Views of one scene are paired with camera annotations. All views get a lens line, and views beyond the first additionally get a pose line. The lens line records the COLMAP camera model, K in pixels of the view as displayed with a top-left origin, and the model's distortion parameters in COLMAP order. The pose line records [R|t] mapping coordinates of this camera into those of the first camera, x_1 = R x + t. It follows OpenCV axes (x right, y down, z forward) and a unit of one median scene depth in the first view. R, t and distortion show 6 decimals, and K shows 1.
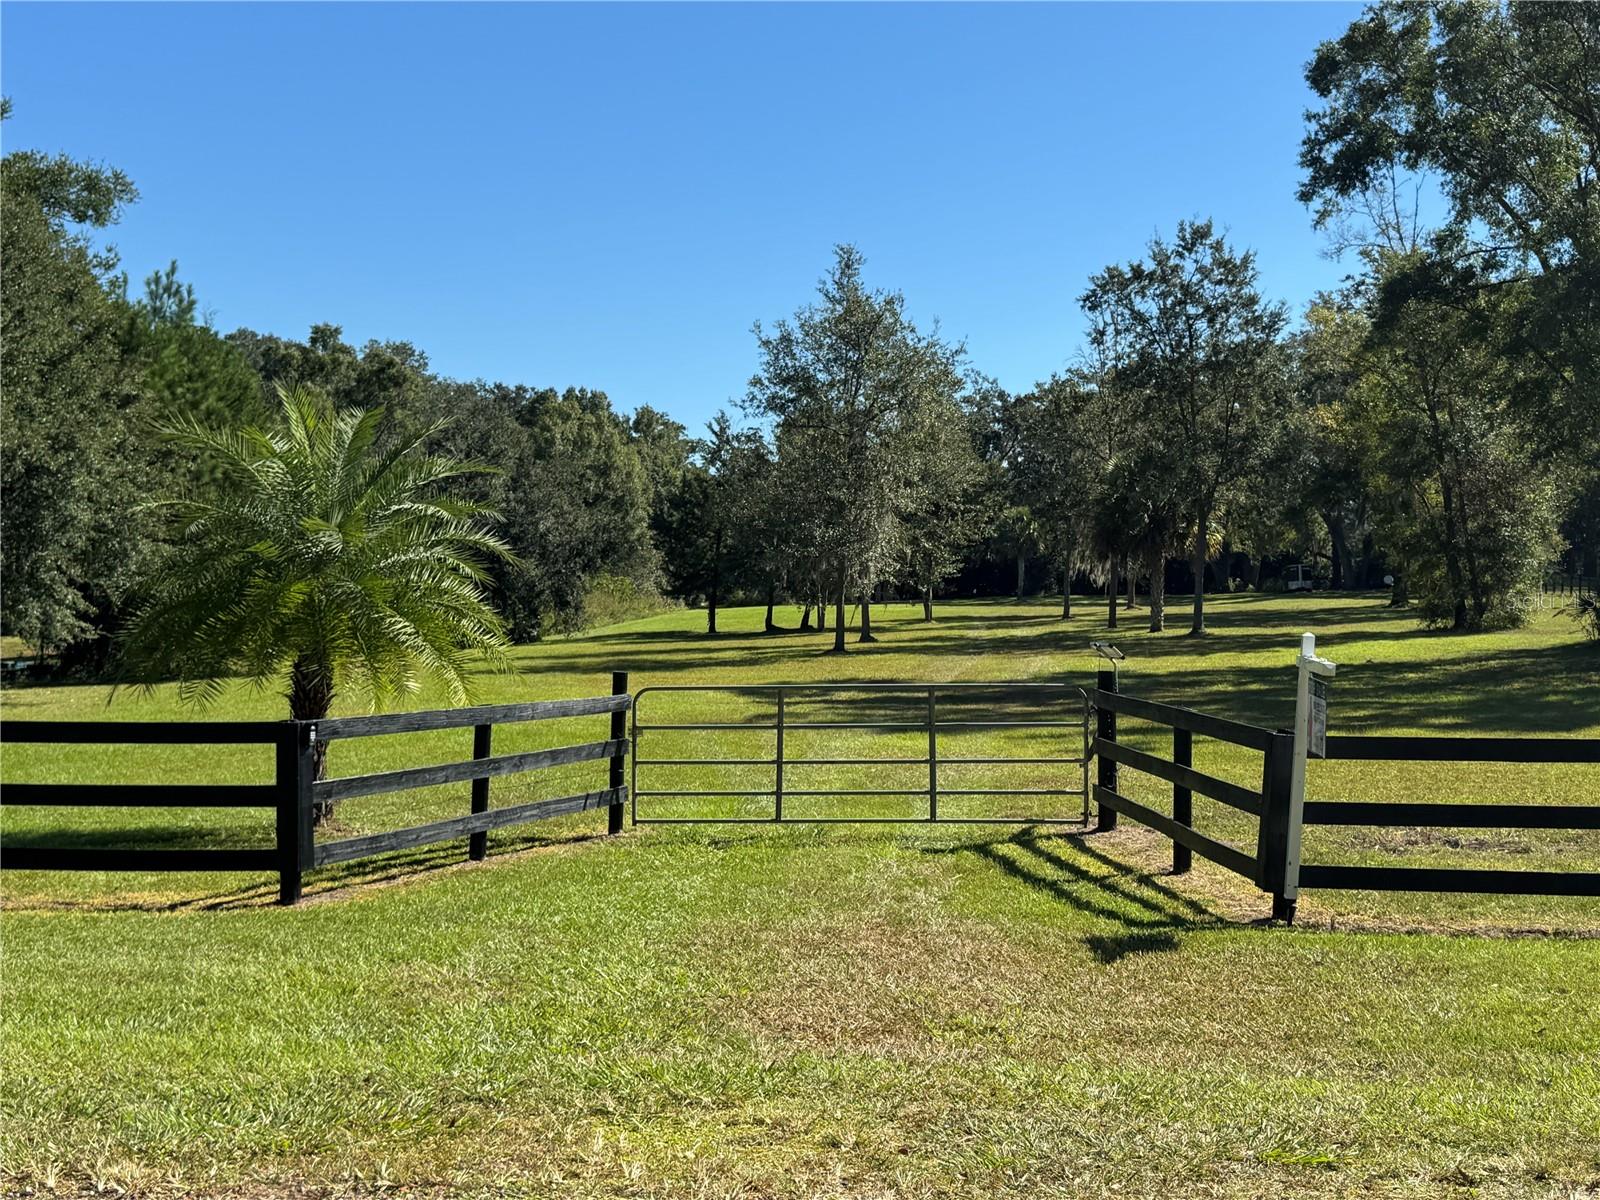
lens RADIAL K [[1892.9, 0, 801.3], [0, 1892.9, 598.3], [0, 0, 1]] dist [0.115397, 0.000000]
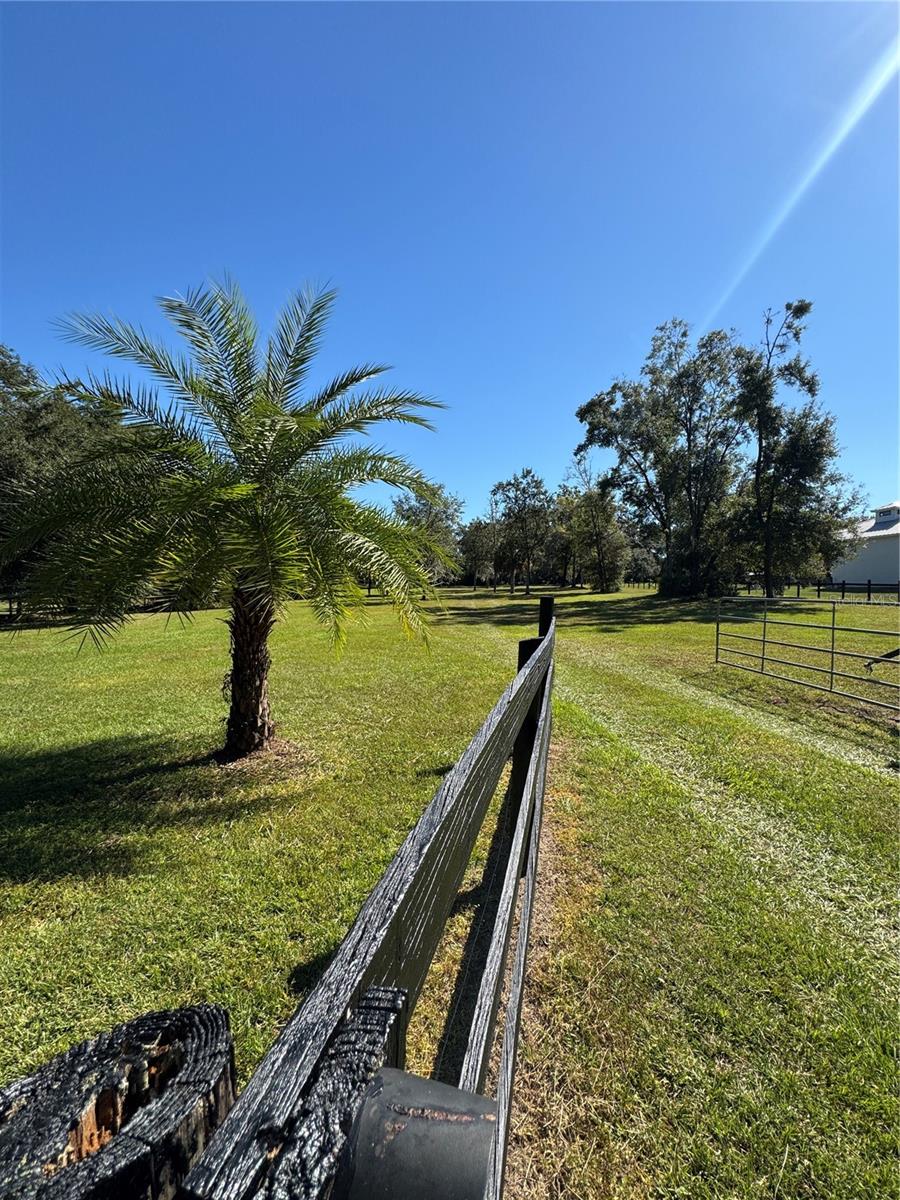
lens RADIAL K [[482.1, 0, 451.0], [0, 482.1, 600.0], [0, 0, 1]] dist [-0.000321, 0.000932]
pose [[0.987886, -0.004775, 0.155109, -0.057542], [0.001064, 0.999711, 0.023998, 0.010058], [-0.155179, -0.023542, 0.987606, 0.218901]]
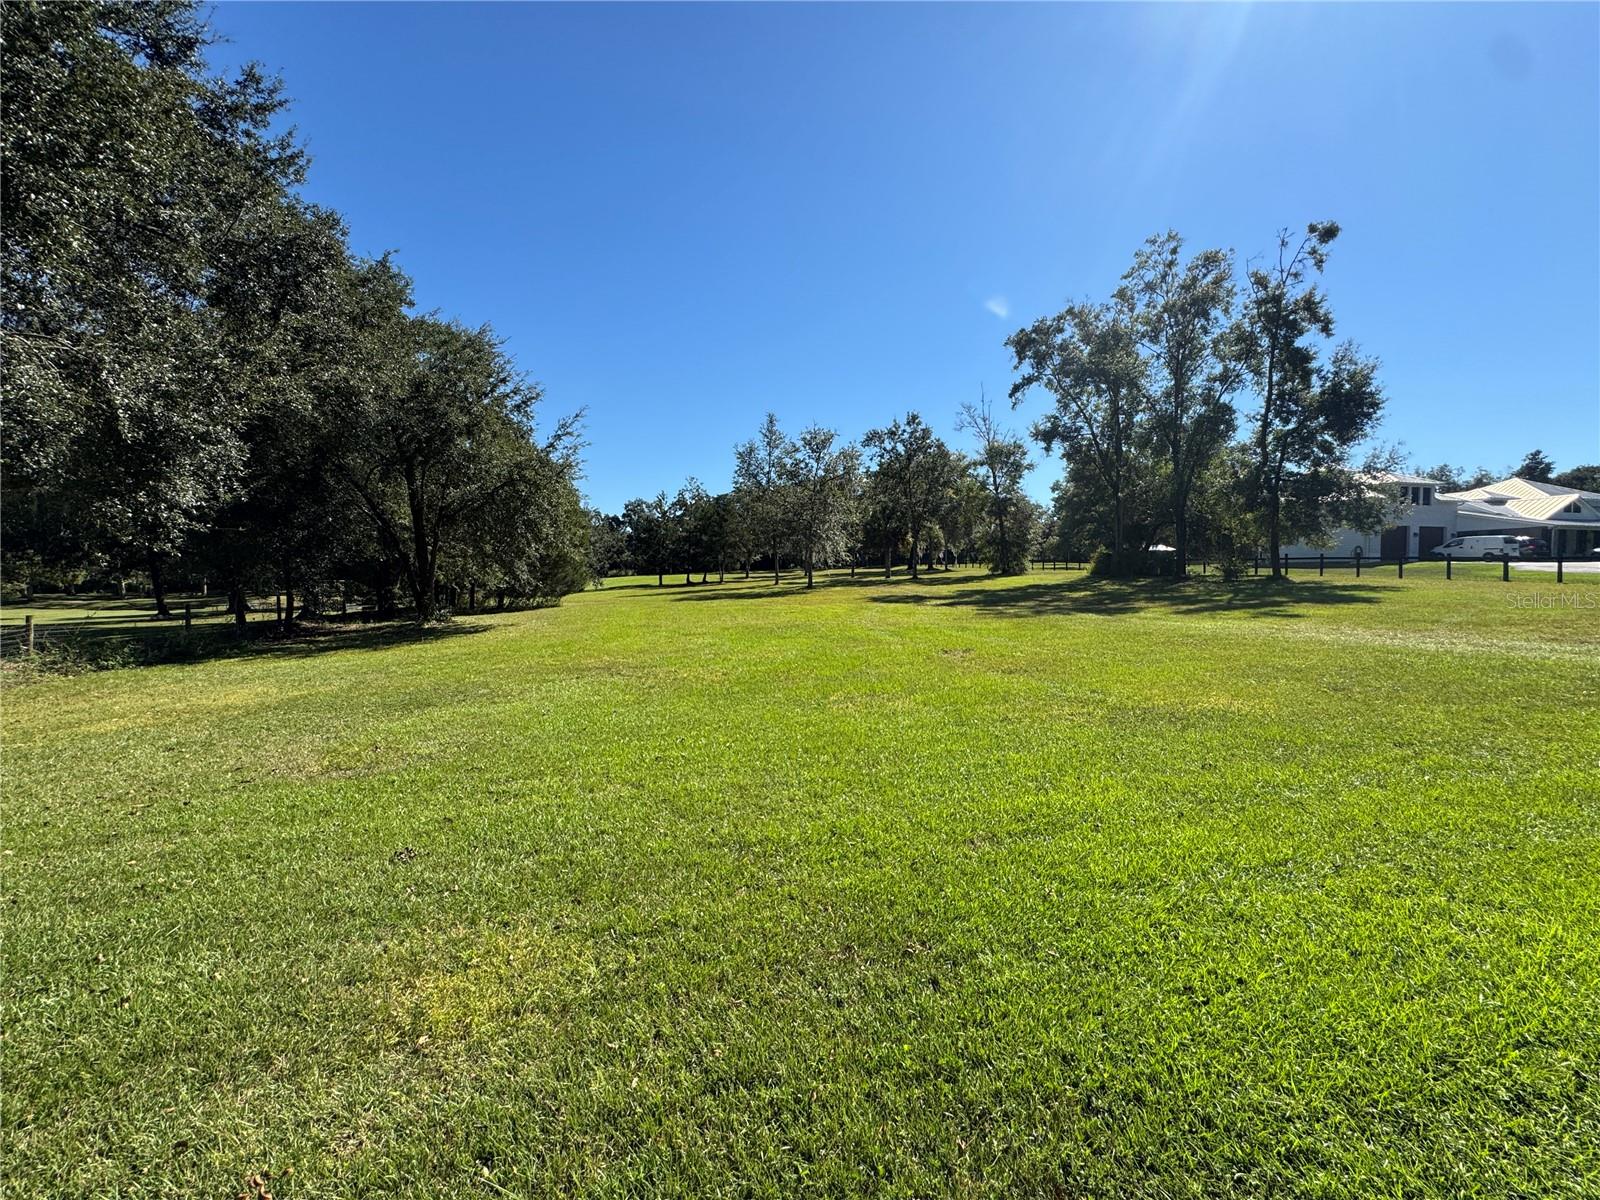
lens RADIAL K [[642.8, 0, 804.9], [0, 642.8, 599.4], [0, 0, 1]] dist [-0.000321, 0.000932]
pose [[0.936065, -0.032477, 0.350324, -0.251270], [0.019656, 0.999003, 0.040092, 0.010801], [-0.351277, -0.030643, 0.935770, 0.285380]]
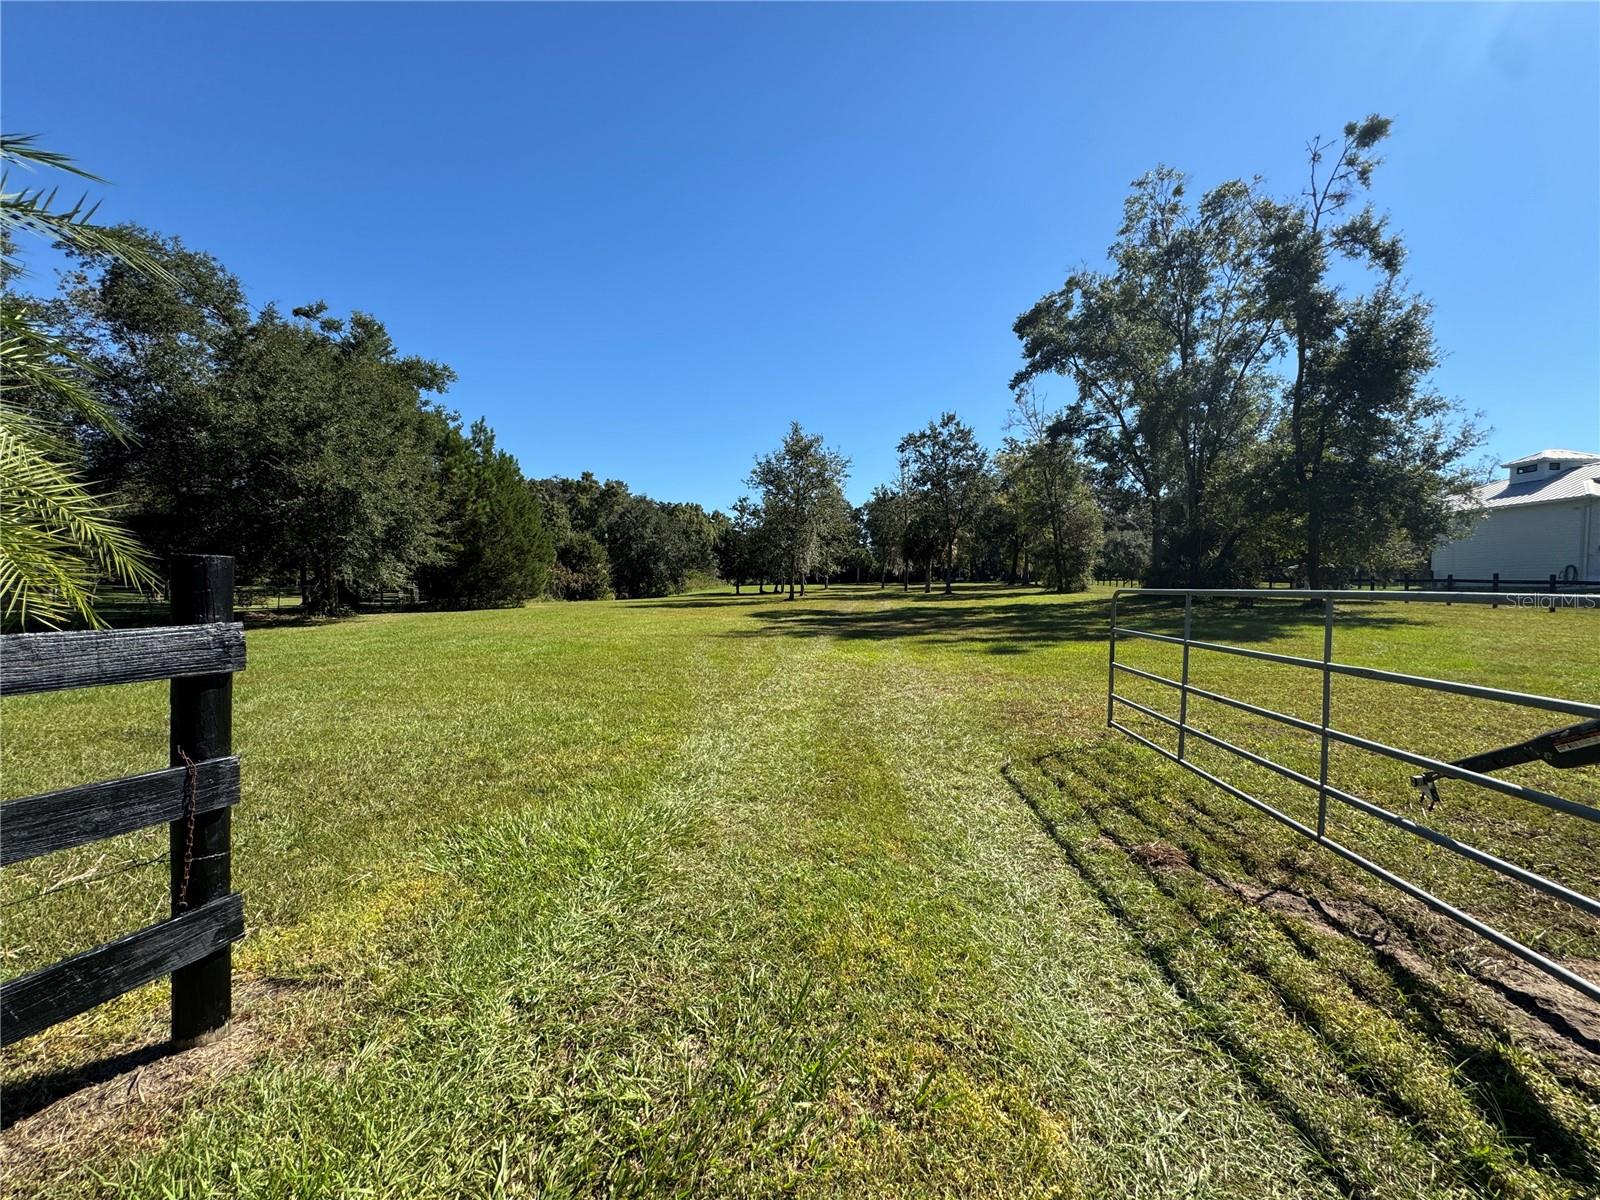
lens RADIAL K [[642.8, 0, 801.5], [0, 642.8, 597.2], [0, 0, 1]] dist [-0.000321, 0.000932]
pose [[0.999122, 0.005869, 0.041485, 0.000638], [-0.006563, 0.999840, 0.016630, 0.012871], [-0.041381, -0.016888, 0.999001, 0.263137]]
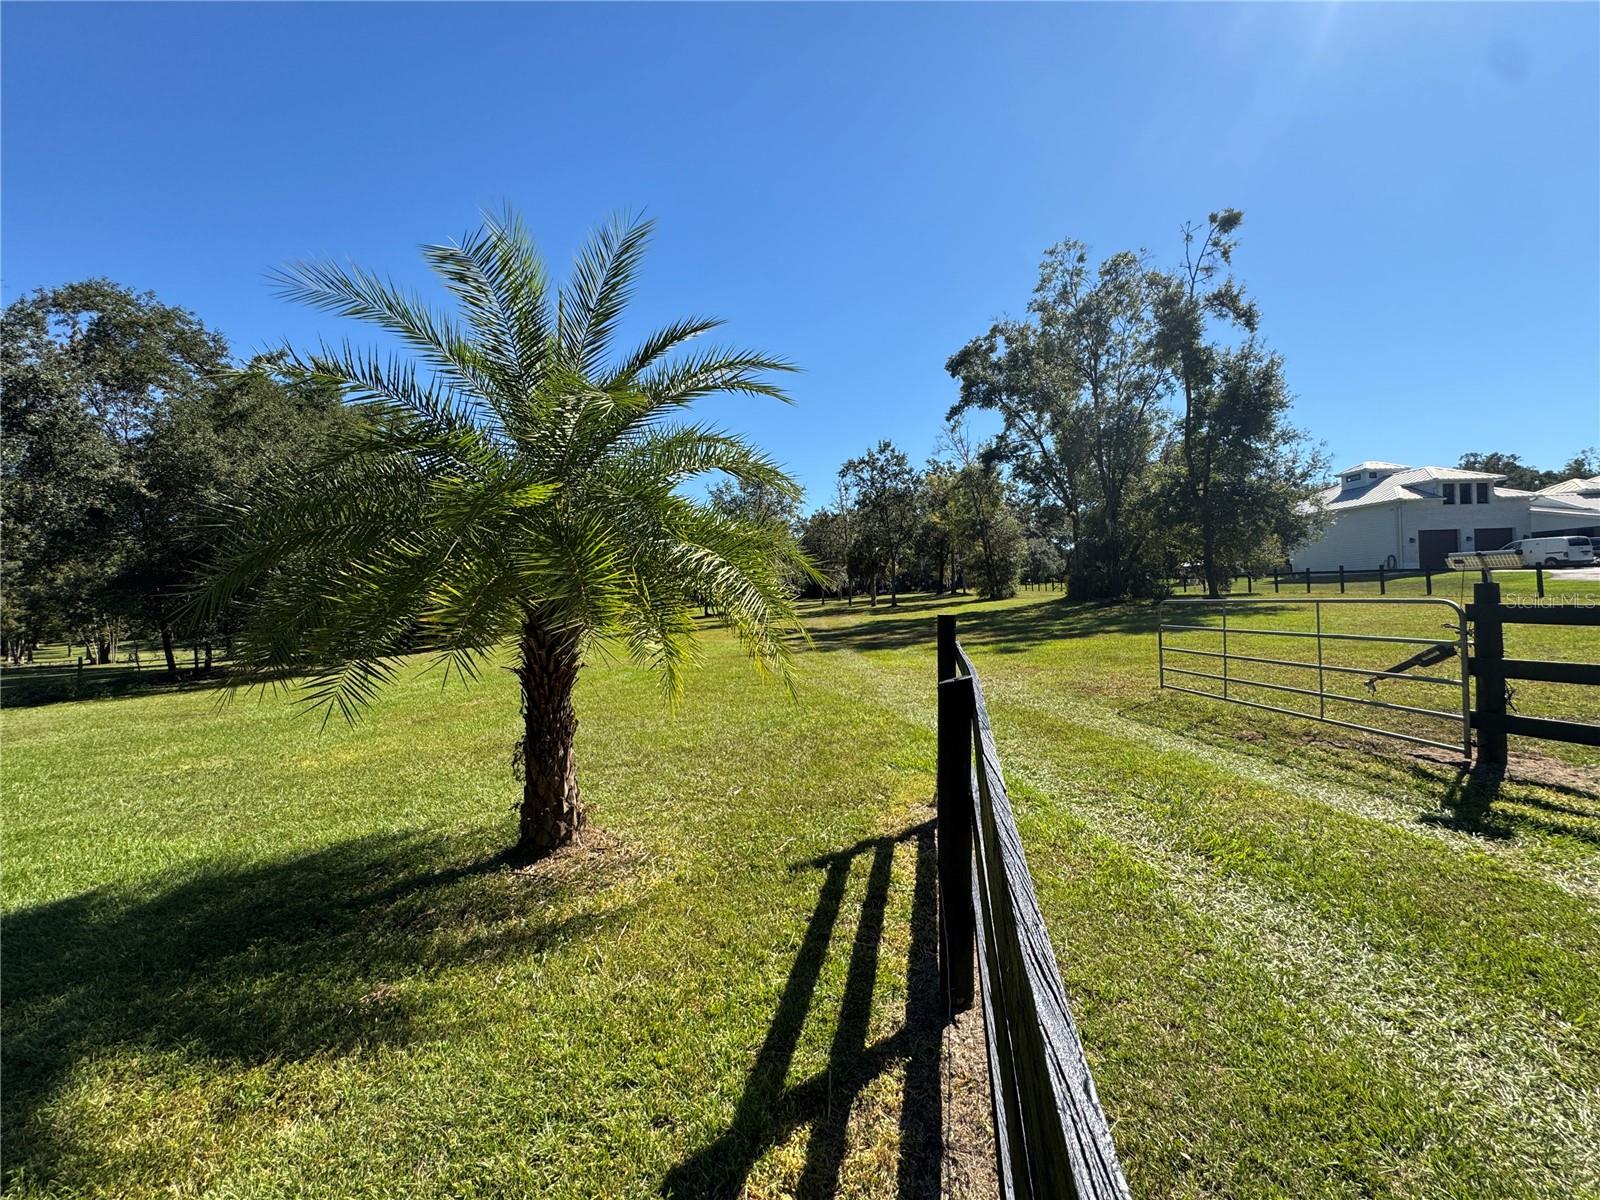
lens RADIAL K [[642.8, 0, 802.1], [0, 642.8, 597.3], [0, 0, 1]] dist [-0.000321, 0.000932]
pose [[0.983470, -0.047641, 0.174690, -0.060724], [0.049721, 0.998735, -0.007545, 0.009013], [-0.174109, 0.016106, 0.984595, 0.220481]]
